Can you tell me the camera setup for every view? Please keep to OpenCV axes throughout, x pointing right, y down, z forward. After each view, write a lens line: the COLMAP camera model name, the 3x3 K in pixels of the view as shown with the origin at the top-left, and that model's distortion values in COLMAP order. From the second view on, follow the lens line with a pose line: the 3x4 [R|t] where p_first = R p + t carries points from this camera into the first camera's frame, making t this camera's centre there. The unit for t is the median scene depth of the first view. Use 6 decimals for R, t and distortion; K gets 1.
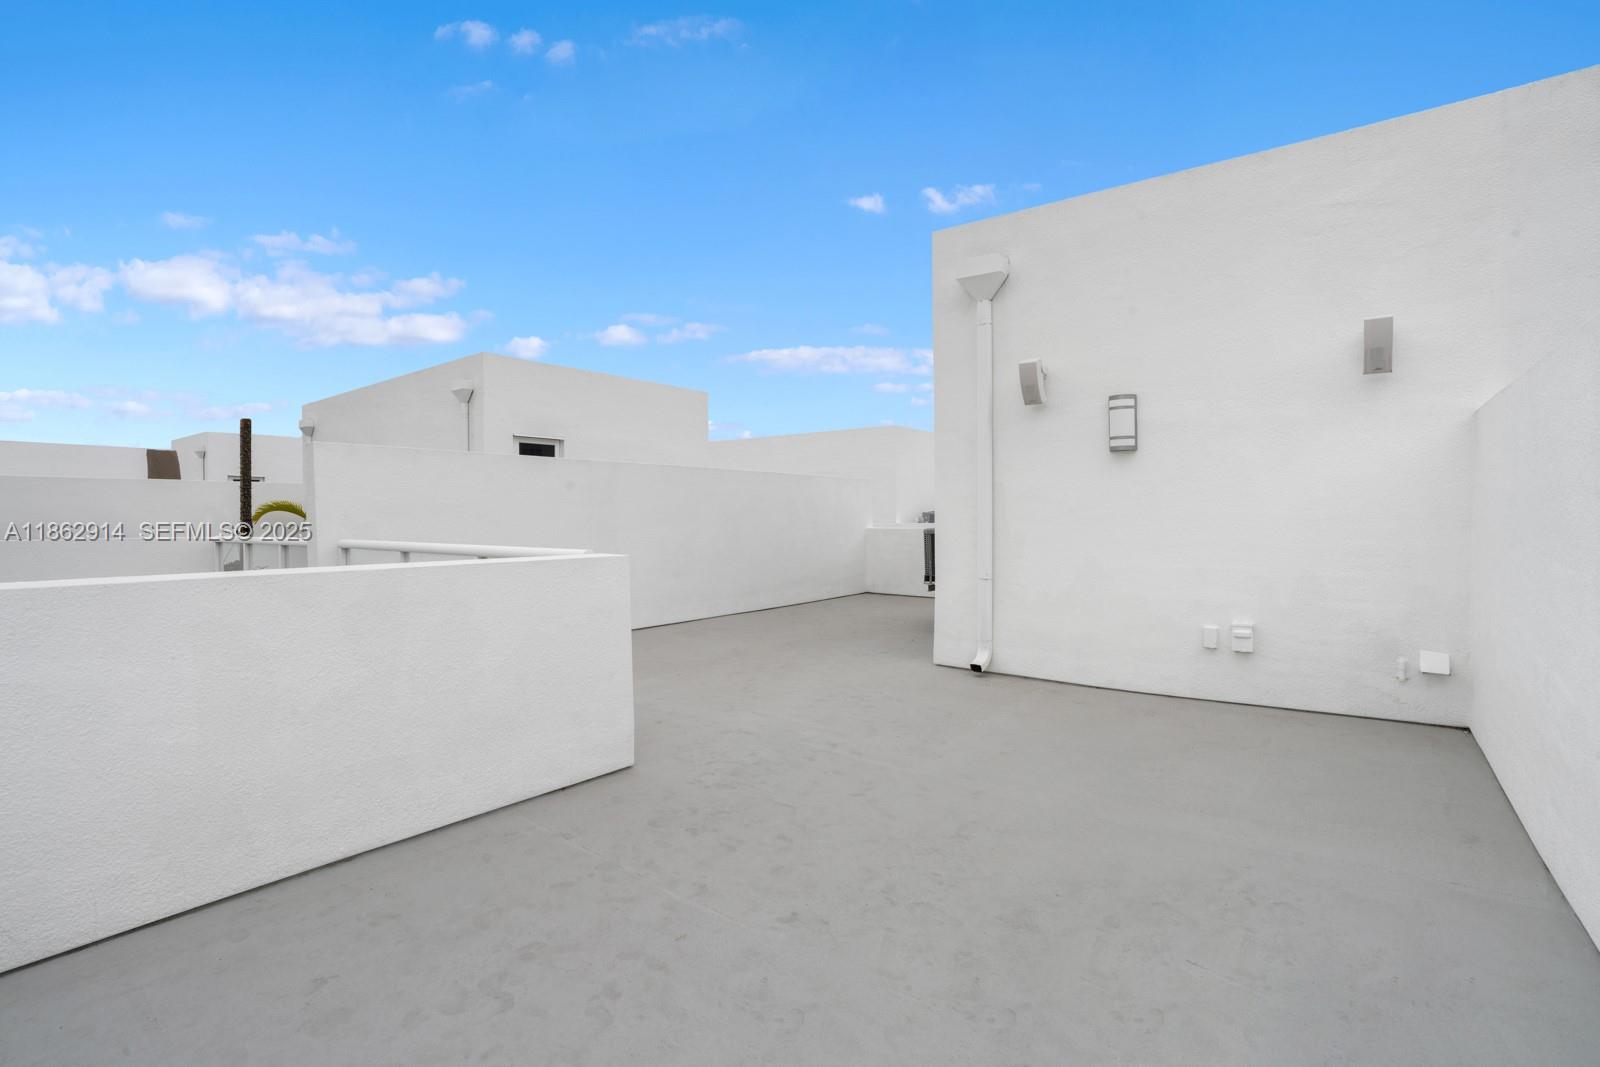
lens RADIAL K [[779.9, 0, 789.4], [0, 779.9, 528.3], [0, 0, 1]] dist [-0.047106, 0.039323]
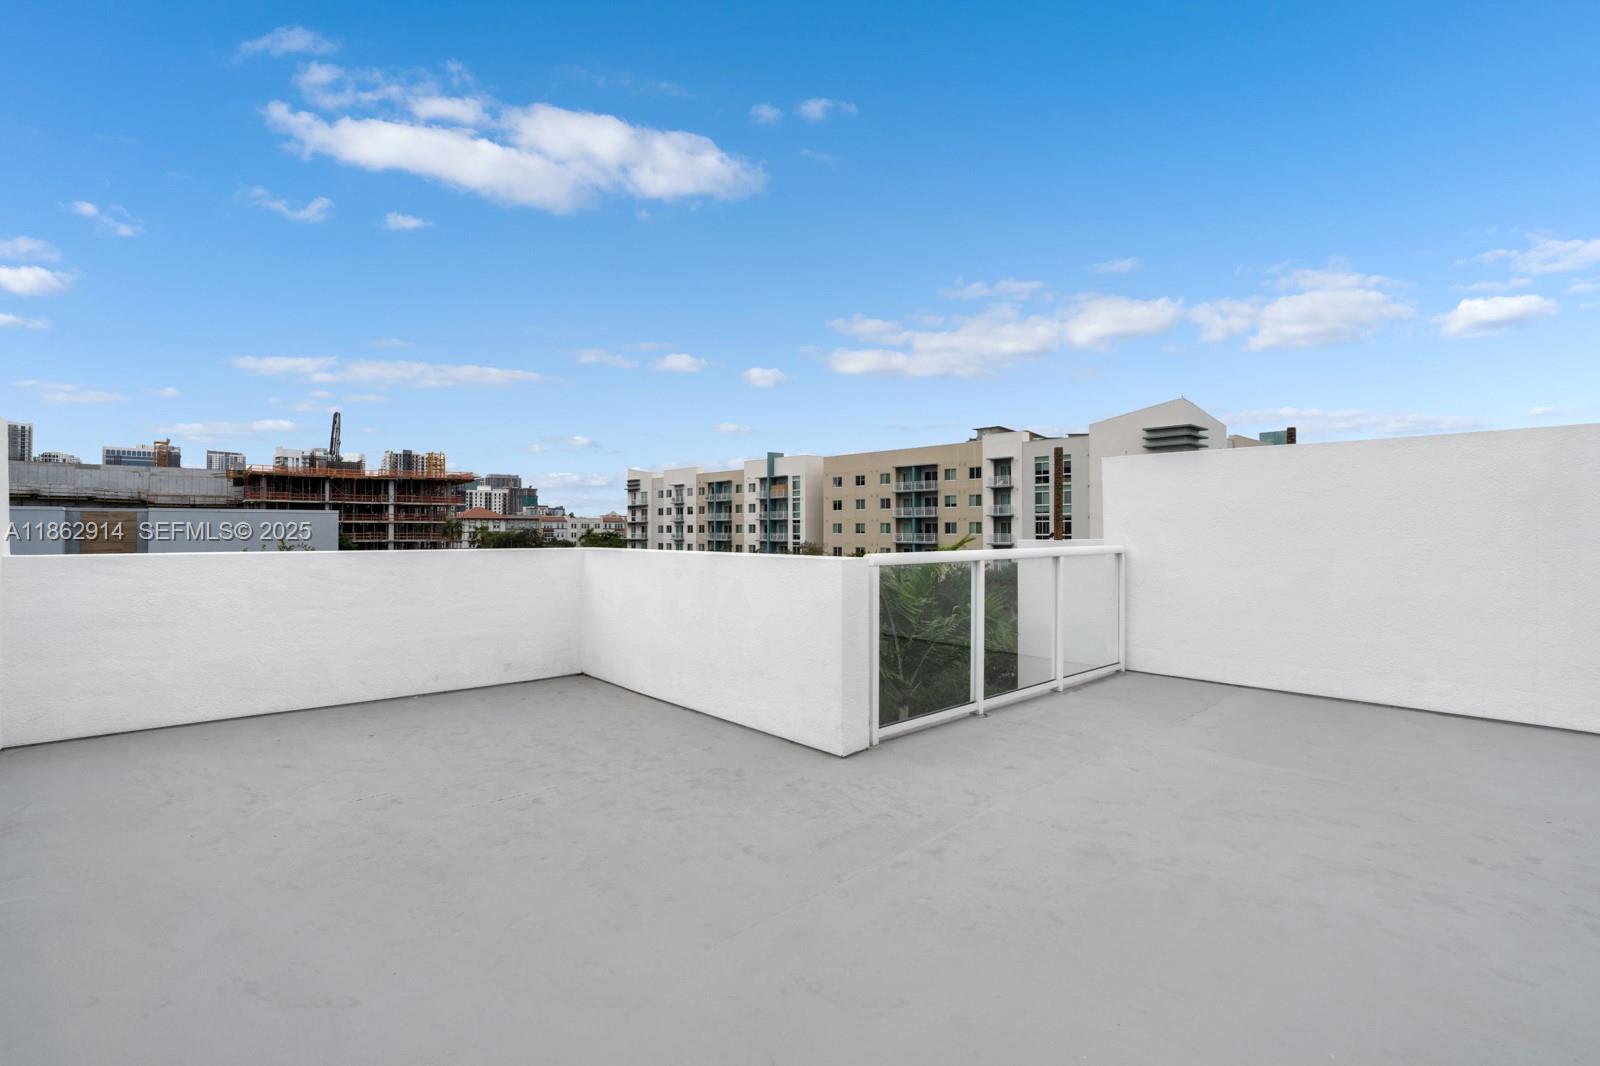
lens RADIAL K [[779.9, 0, 789.4], [0, 779.9, 527.8], [0, 0, 1]] dist [-0.047106, 0.039323]
pose [[-0.203659, 0.003886, -0.979034, 1.080614], [-0.014148, 0.999876, 0.006912, -0.022131], [0.978940, 0.015259, -0.203579, 1.428637]]
